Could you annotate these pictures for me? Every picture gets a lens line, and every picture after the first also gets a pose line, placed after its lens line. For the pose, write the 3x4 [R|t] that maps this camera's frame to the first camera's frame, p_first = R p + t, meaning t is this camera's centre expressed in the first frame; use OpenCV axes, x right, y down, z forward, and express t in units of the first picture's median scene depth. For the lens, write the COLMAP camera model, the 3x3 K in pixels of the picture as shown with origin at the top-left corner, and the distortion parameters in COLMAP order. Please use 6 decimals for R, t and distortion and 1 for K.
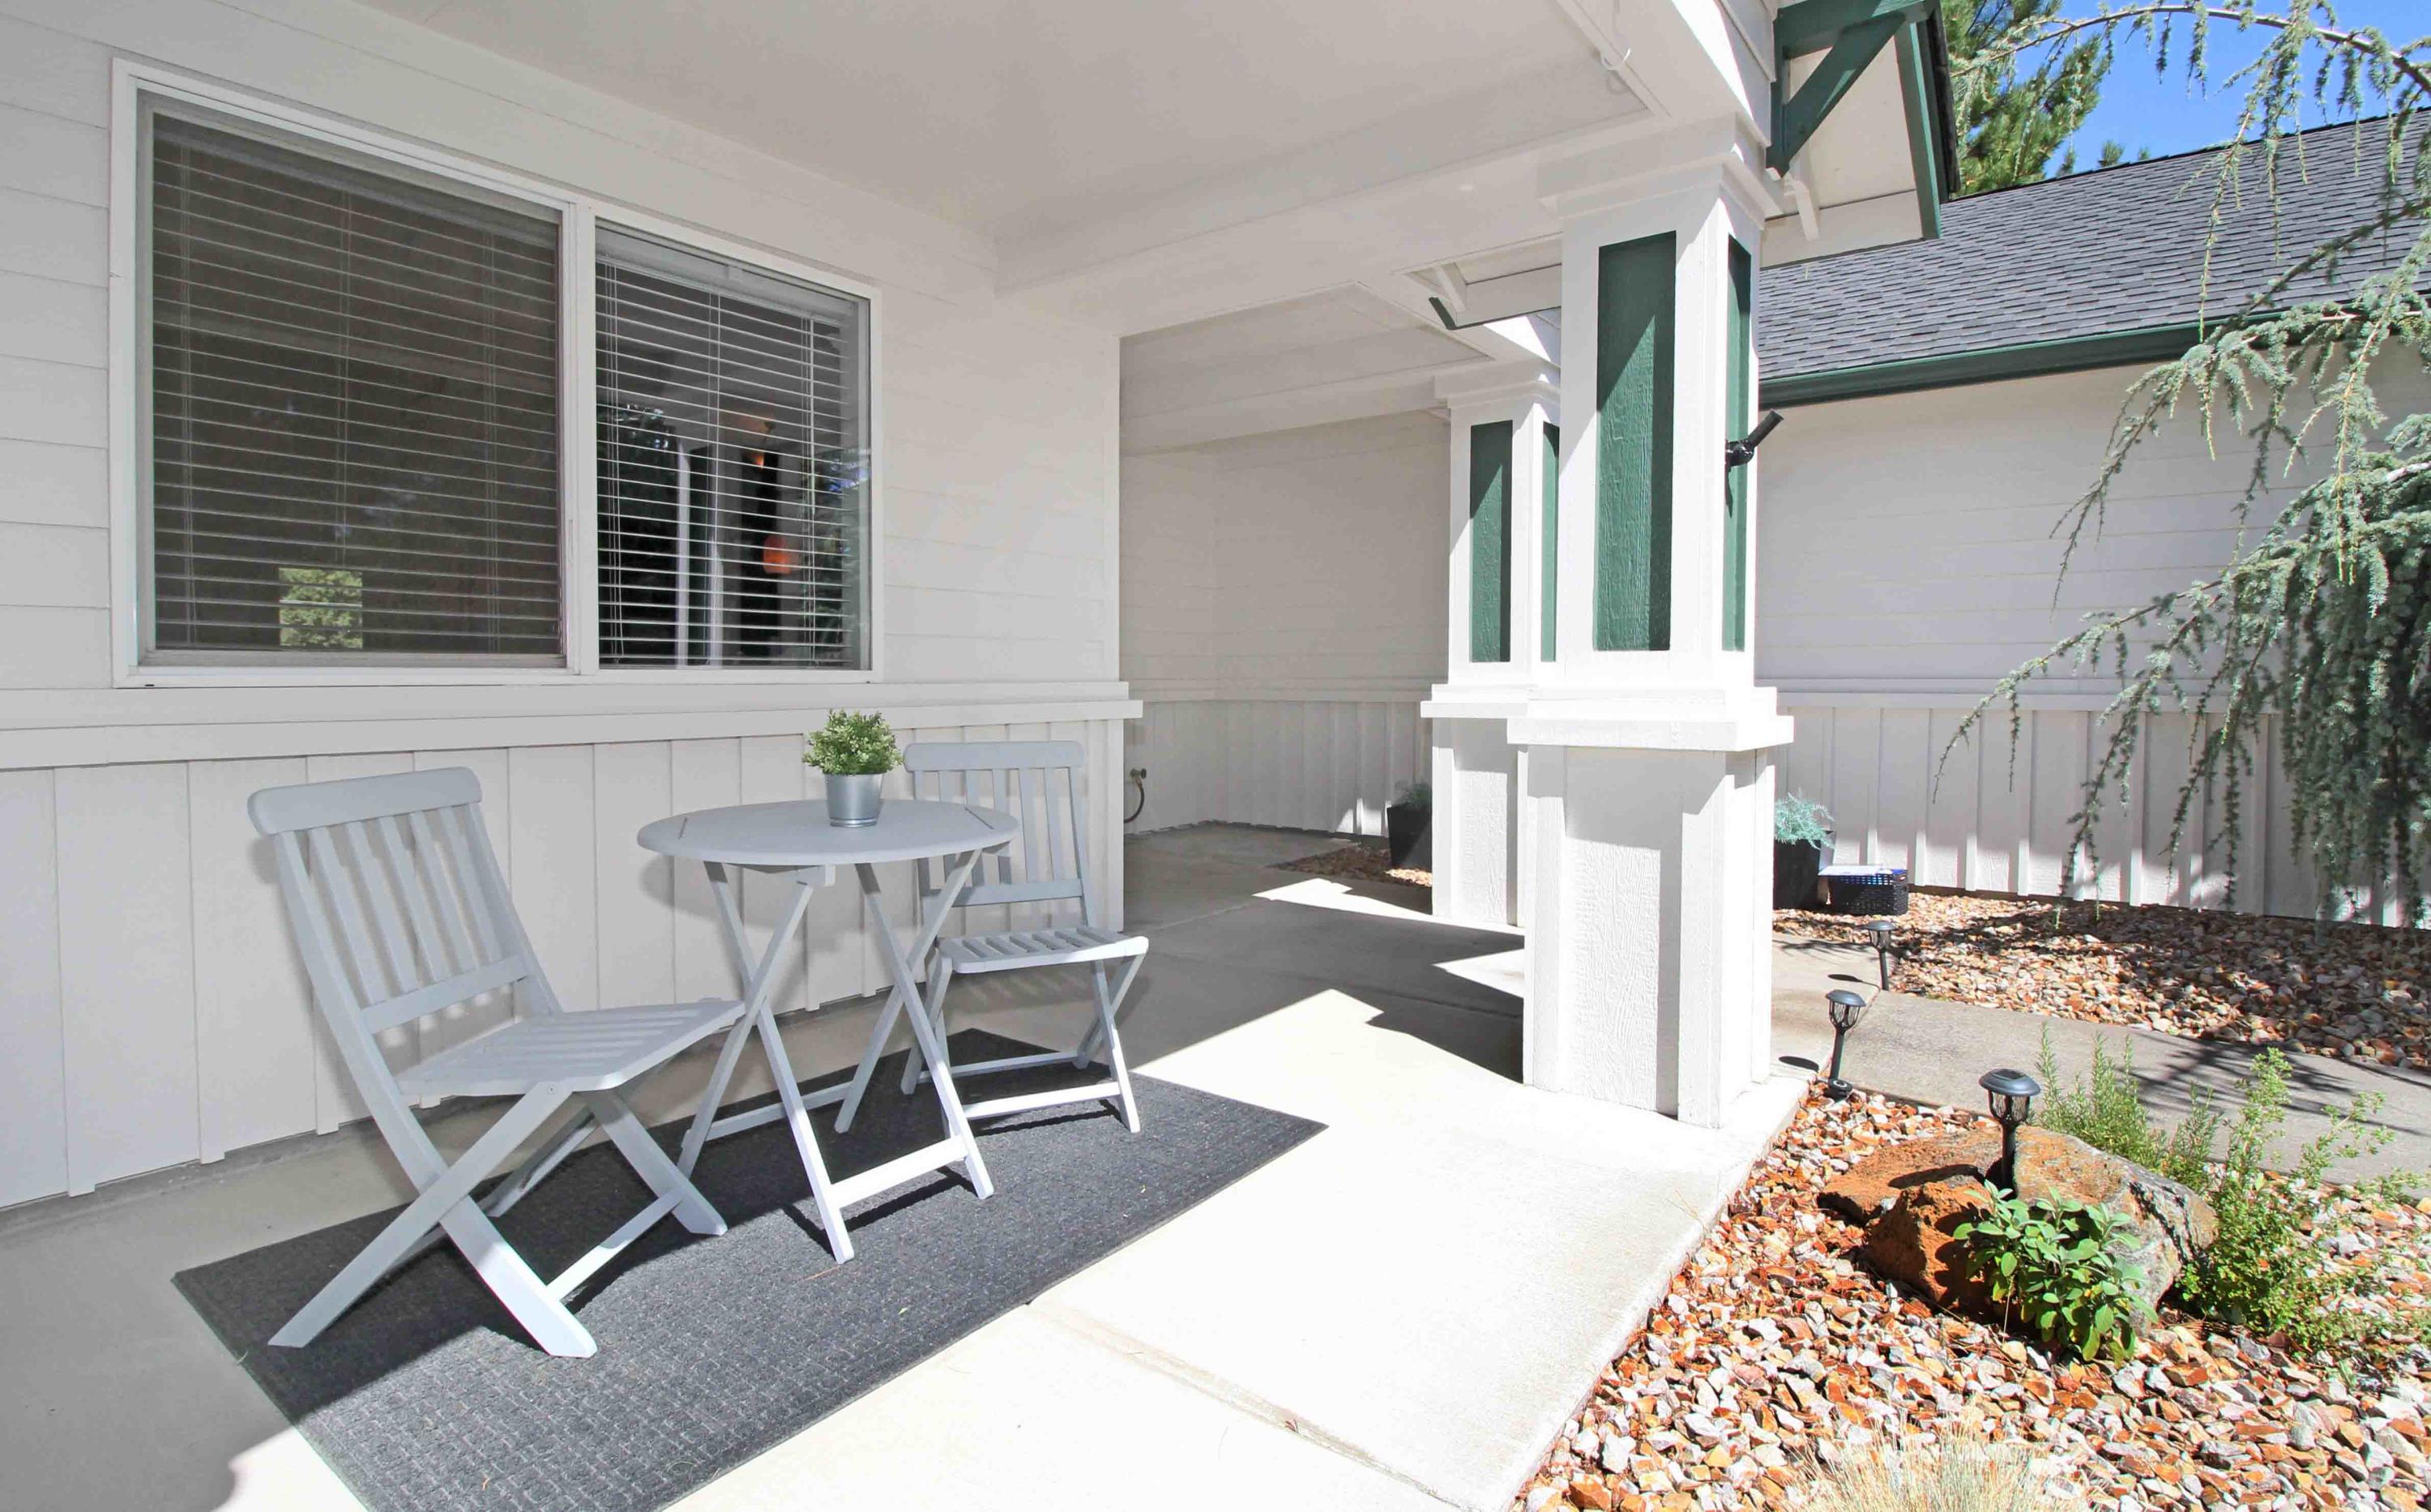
lens RADIAL K [[1195.9, 0, 1215.5], [0, 1195.9, 756.0], [0, 0, 1]] dist [-0.069374, -0.000094]
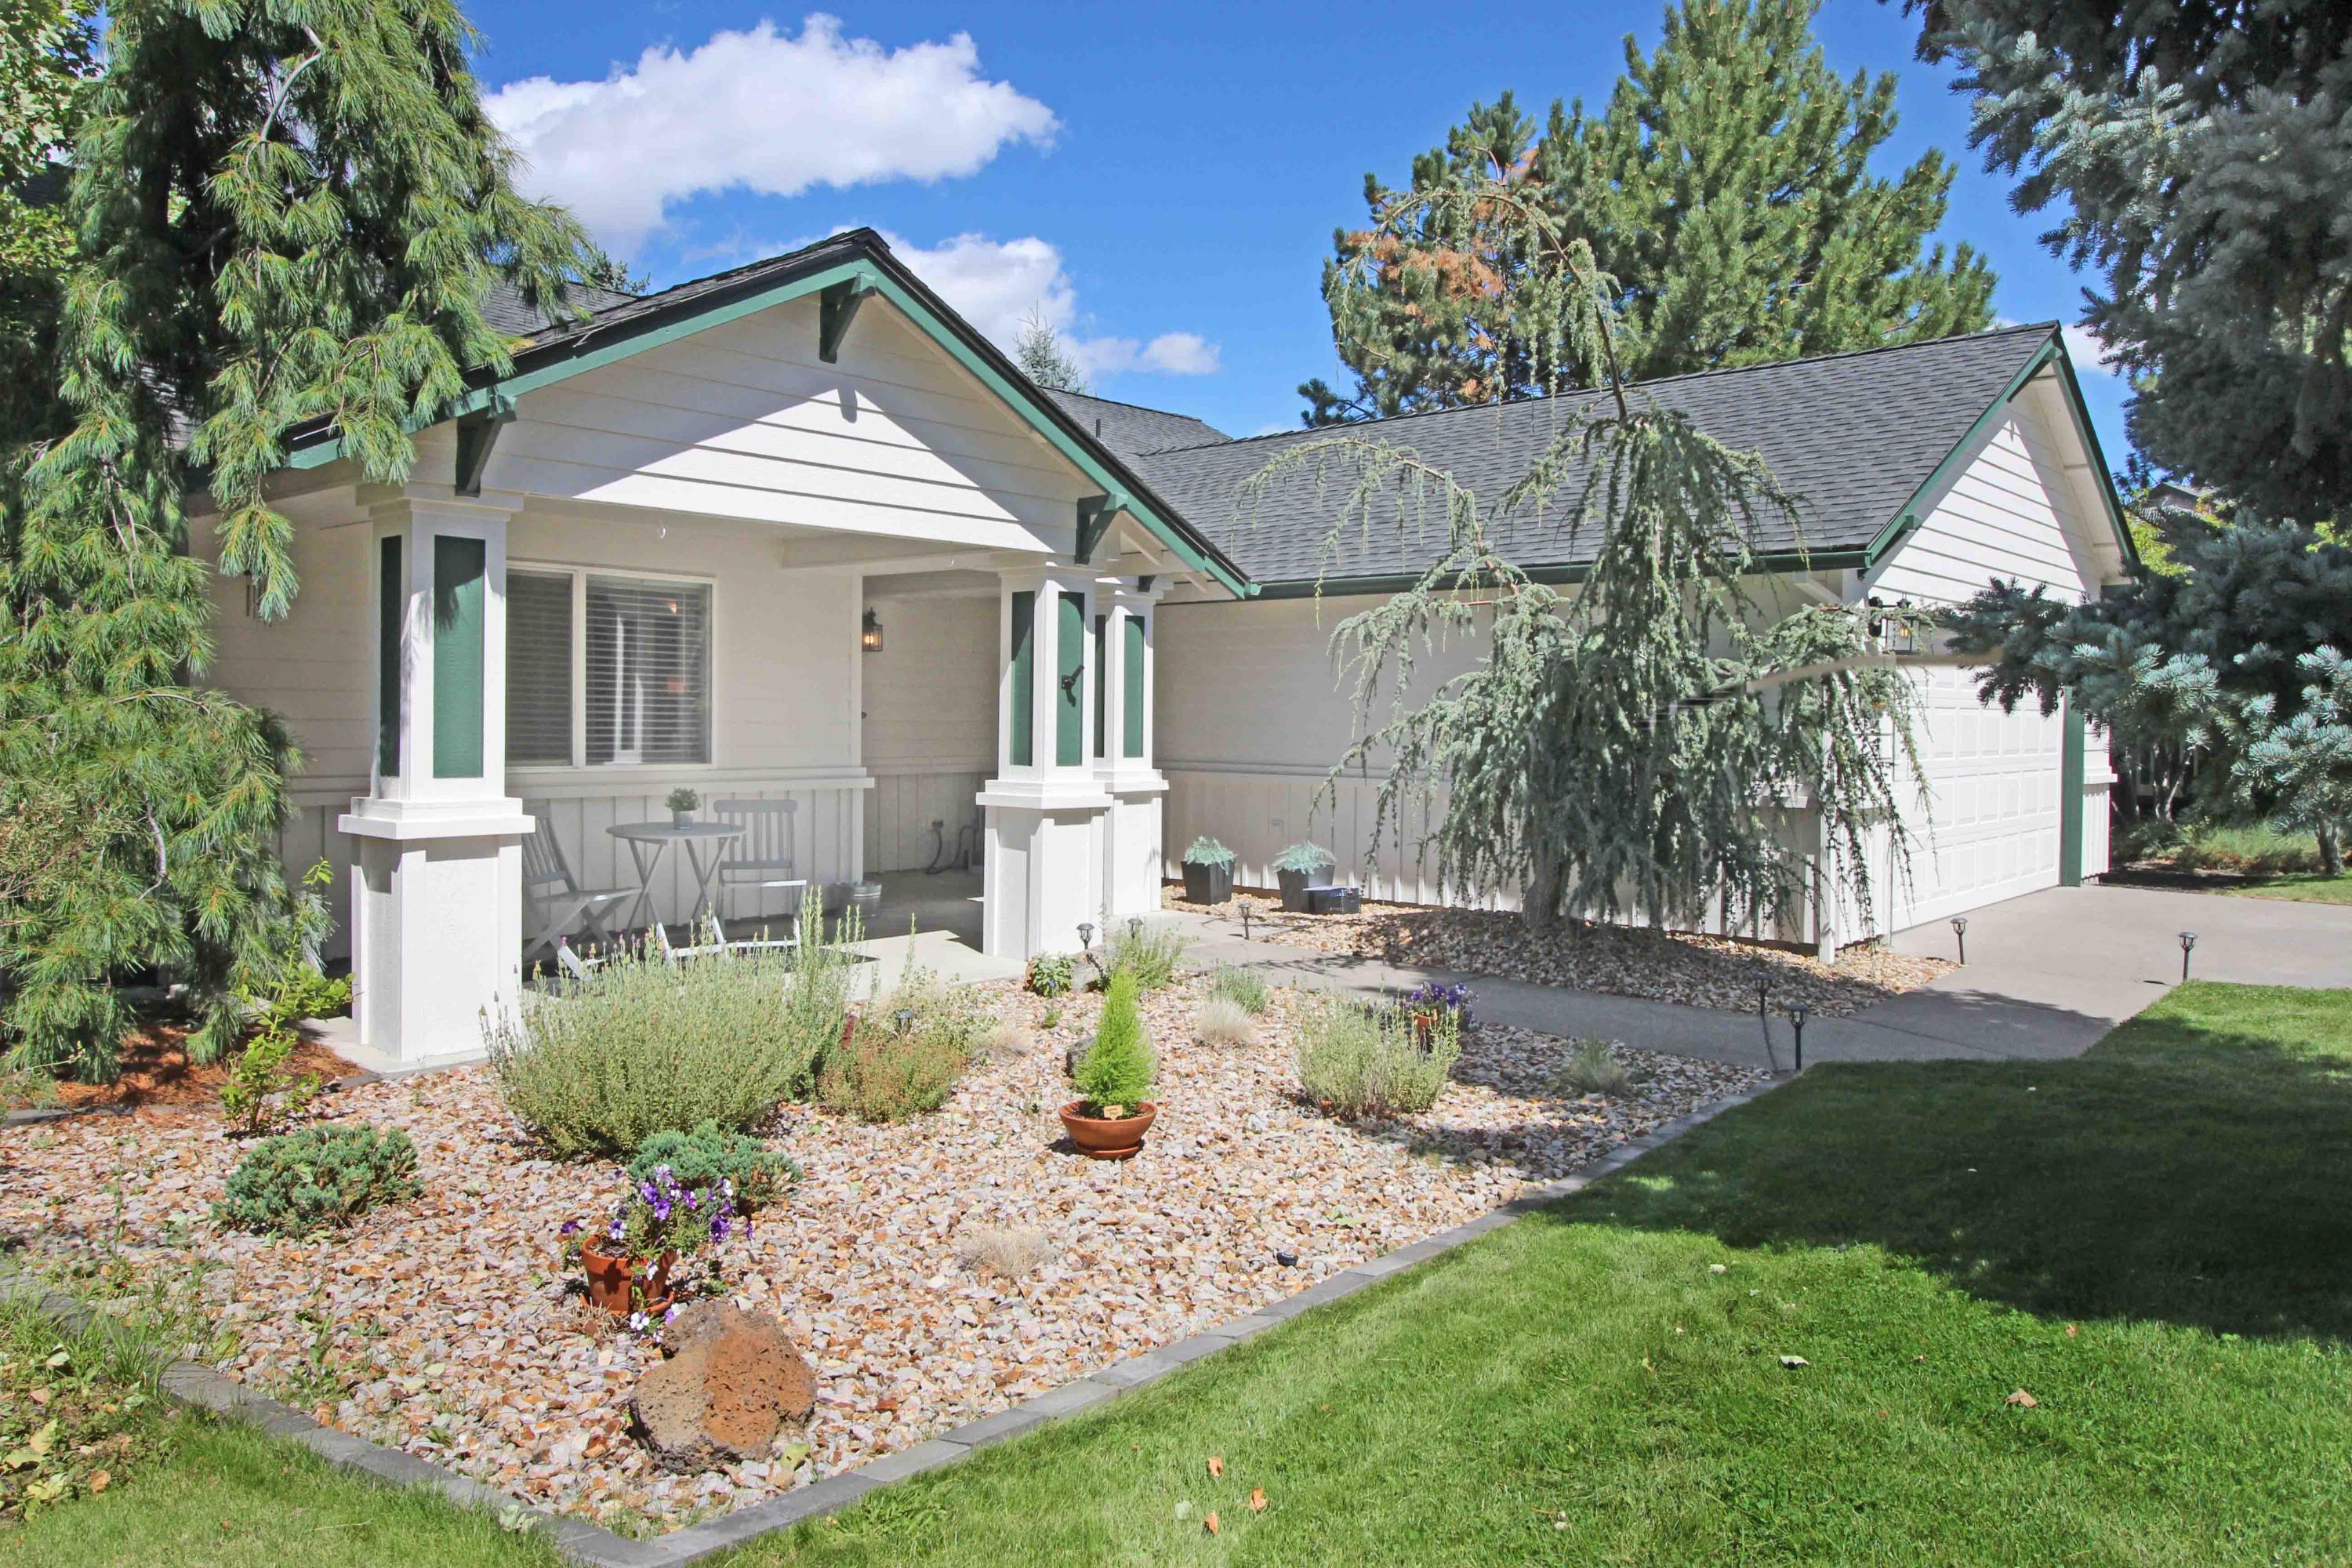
lens RADIAL K [[1600.9, 0, 1176.0], [0, 1600.9, 784.0], [0, 0, 1]] dist [-0.000351, -0.000078]
pose [[0.996867, 0.013141, -0.077991, 0.571454], [-0.014867, 0.999656, -0.021596, 0.006938], [0.077680, 0.022688, 0.996720, -1.334487]]
